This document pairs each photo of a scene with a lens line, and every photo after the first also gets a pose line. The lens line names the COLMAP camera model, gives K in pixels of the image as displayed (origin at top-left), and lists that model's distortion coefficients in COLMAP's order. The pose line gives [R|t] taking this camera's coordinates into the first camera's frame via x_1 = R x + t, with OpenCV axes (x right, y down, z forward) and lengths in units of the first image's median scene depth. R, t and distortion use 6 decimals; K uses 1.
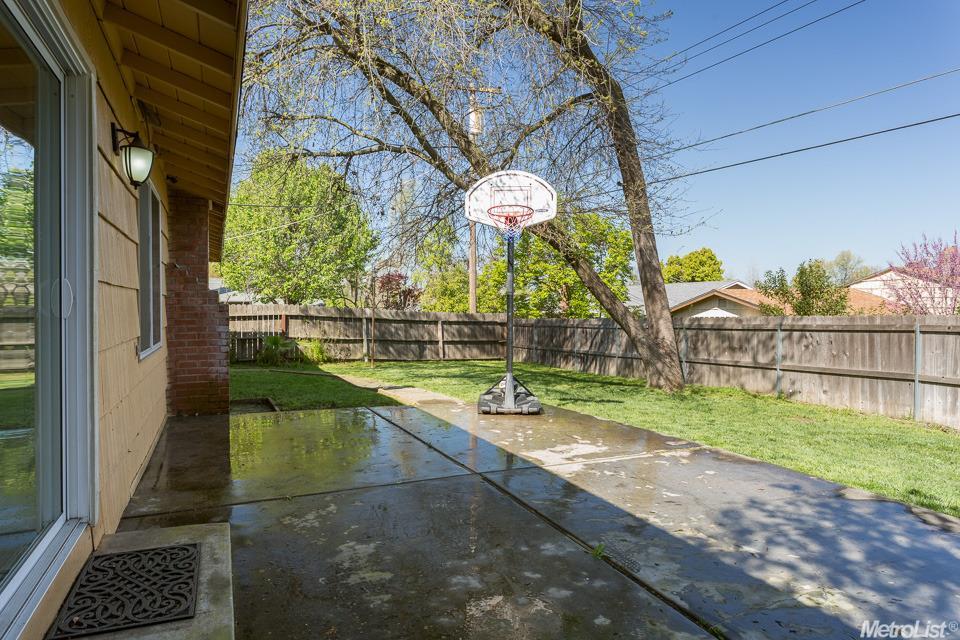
lens RADIAL K [[616.4, 0, 476.9], [0, 616.4, 320.0], [0, 0, 1]] dist [-0.000269, 0.009438]
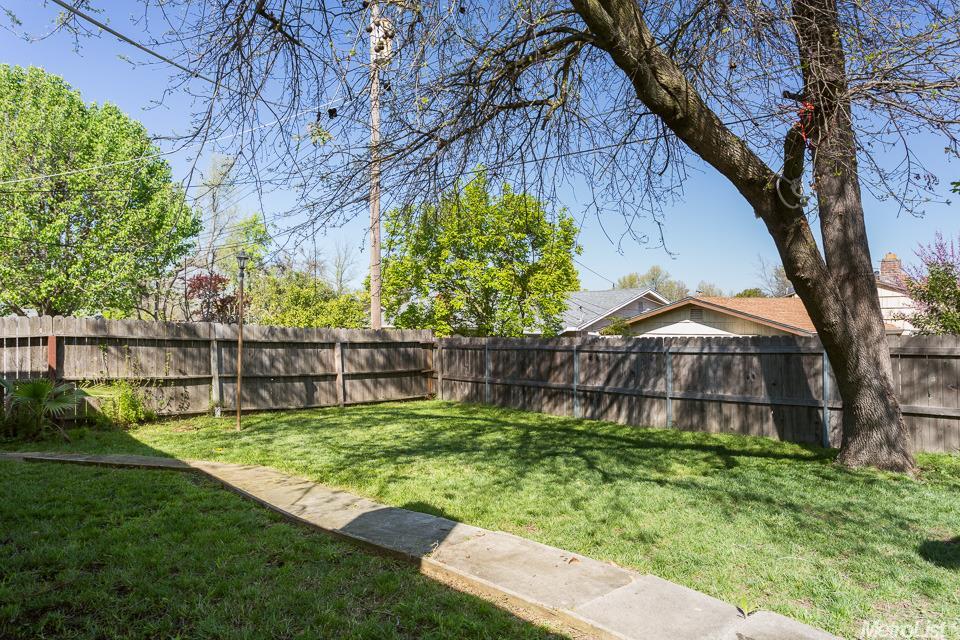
lens RADIAL K [[631.1, 0, 485.0], [0, 631.1, 316.1], [0, 0, 1]] dist [-0.000002, 0.004344]
pose [[0.946586, -0.000517, 0.322450, -0.134241], [0.009275, 0.999629, -0.025625, -0.008076], [-0.322317, 0.027247, 0.946239, 0.363306]]
